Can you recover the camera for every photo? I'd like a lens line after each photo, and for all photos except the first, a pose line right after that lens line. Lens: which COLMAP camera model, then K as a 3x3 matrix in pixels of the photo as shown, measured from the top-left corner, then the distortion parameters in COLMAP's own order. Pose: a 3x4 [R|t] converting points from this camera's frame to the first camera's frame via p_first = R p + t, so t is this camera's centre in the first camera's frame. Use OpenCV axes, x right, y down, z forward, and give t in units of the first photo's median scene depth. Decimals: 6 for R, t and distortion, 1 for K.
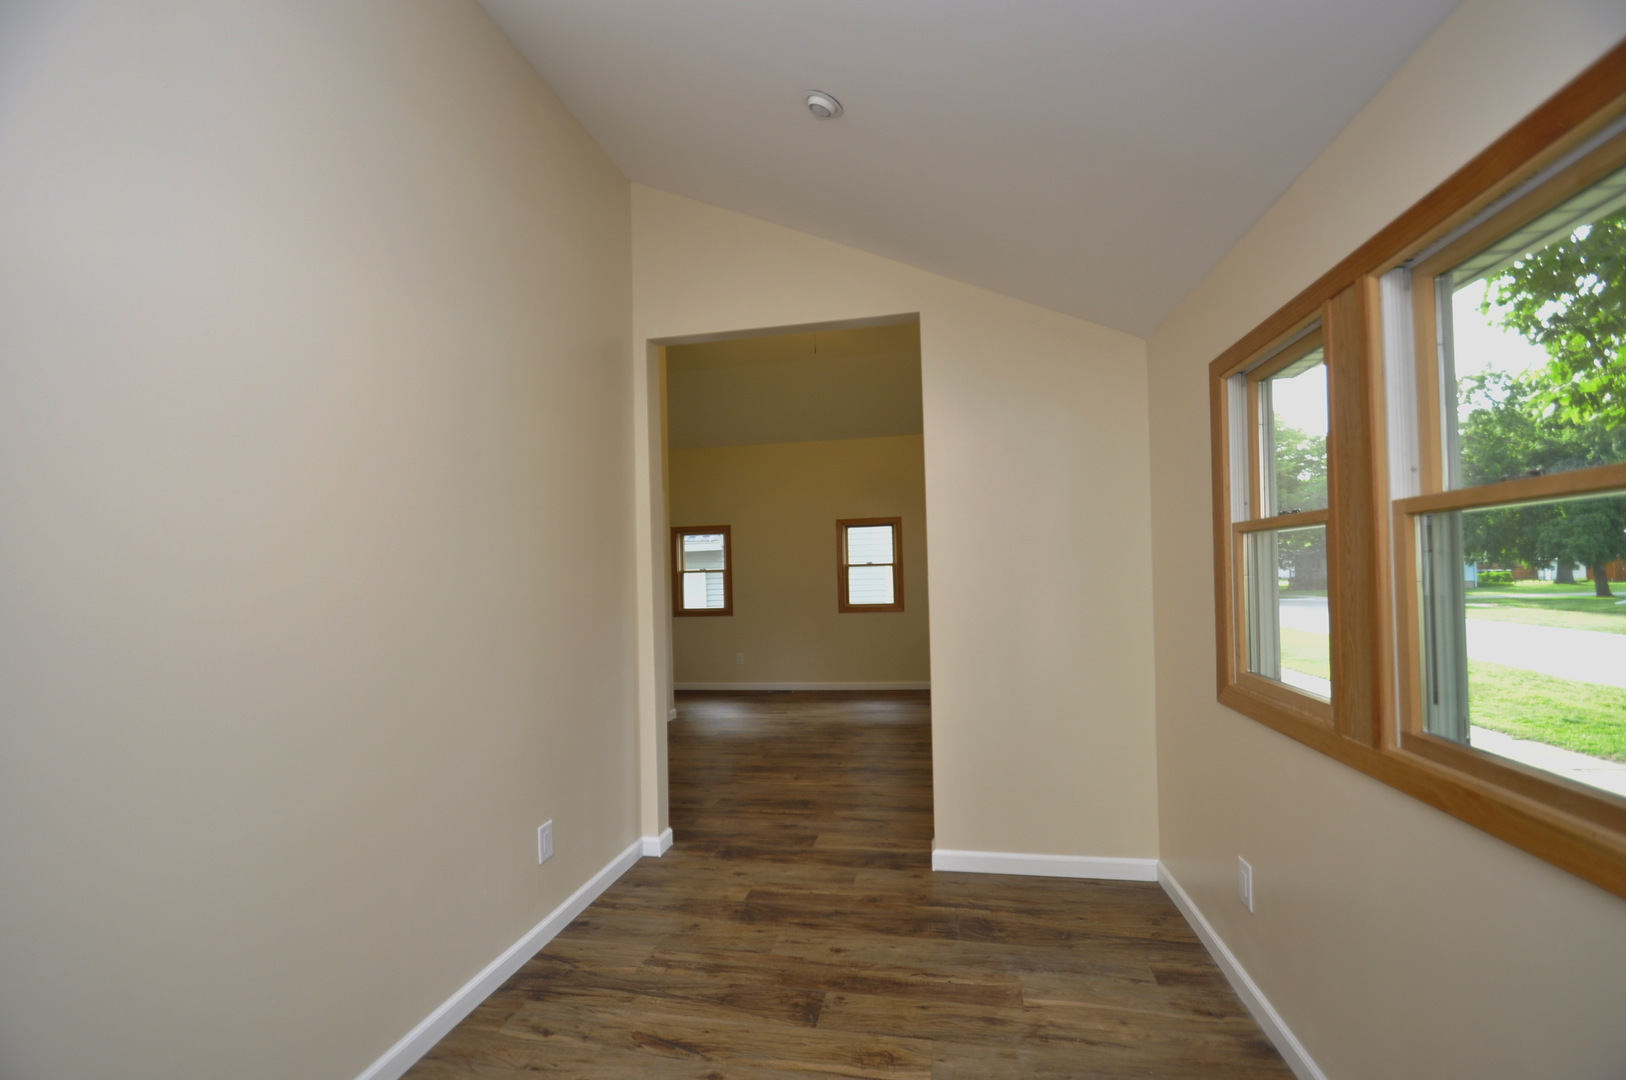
lens RADIAL K [[710.1, 0, 810.0], [0, 710.1, 565.7], [0, 0, 1]] dist [0.017464, -0.020016]
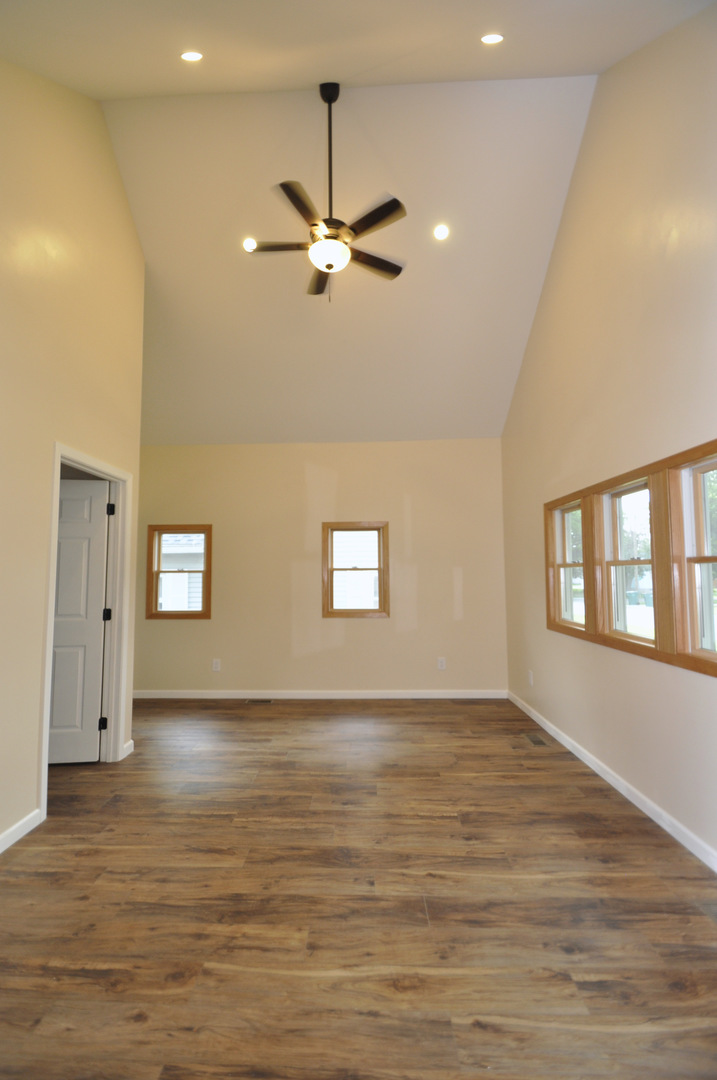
lens RADIAL K [[471.7, 0, 340.7], [0, 471.7, 539.1], [0, 0, 1]] dist [0.017464, -0.020016]
pose [[0.987830, 0.033778, 0.151823, -0.036704], [-0.023772, 0.997454, -0.067241, 0.001713], [-0.153707, 0.062814, 0.986118, 0.350987]]
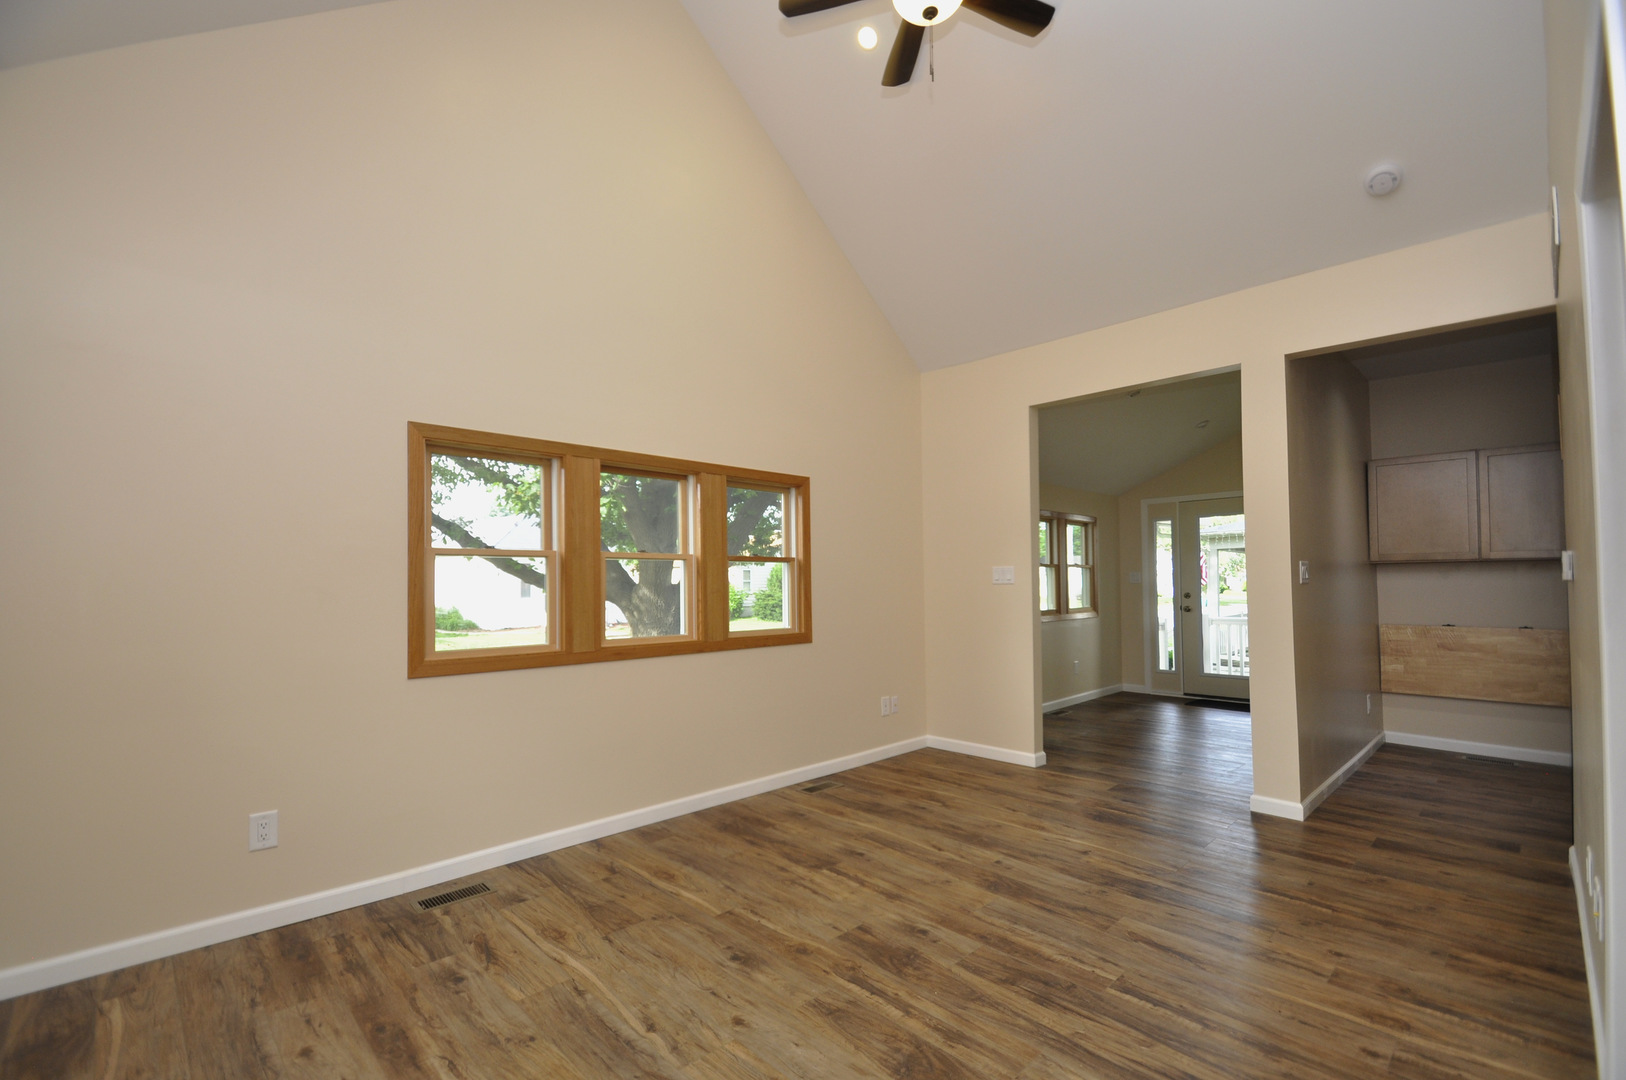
lens RADIAL K [[710.1, 0, 810.0], [0, 710.1, 565.7], [0, 0, 1]] dist [0.017464, -0.020016]
pose [[-0.819914, 0.048591, 0.570421, -0.123182], [0.023810, 0.998424, -0.050825, 0.023909], [-0.571992, -0.028090, -0.819778, 1.006282]]
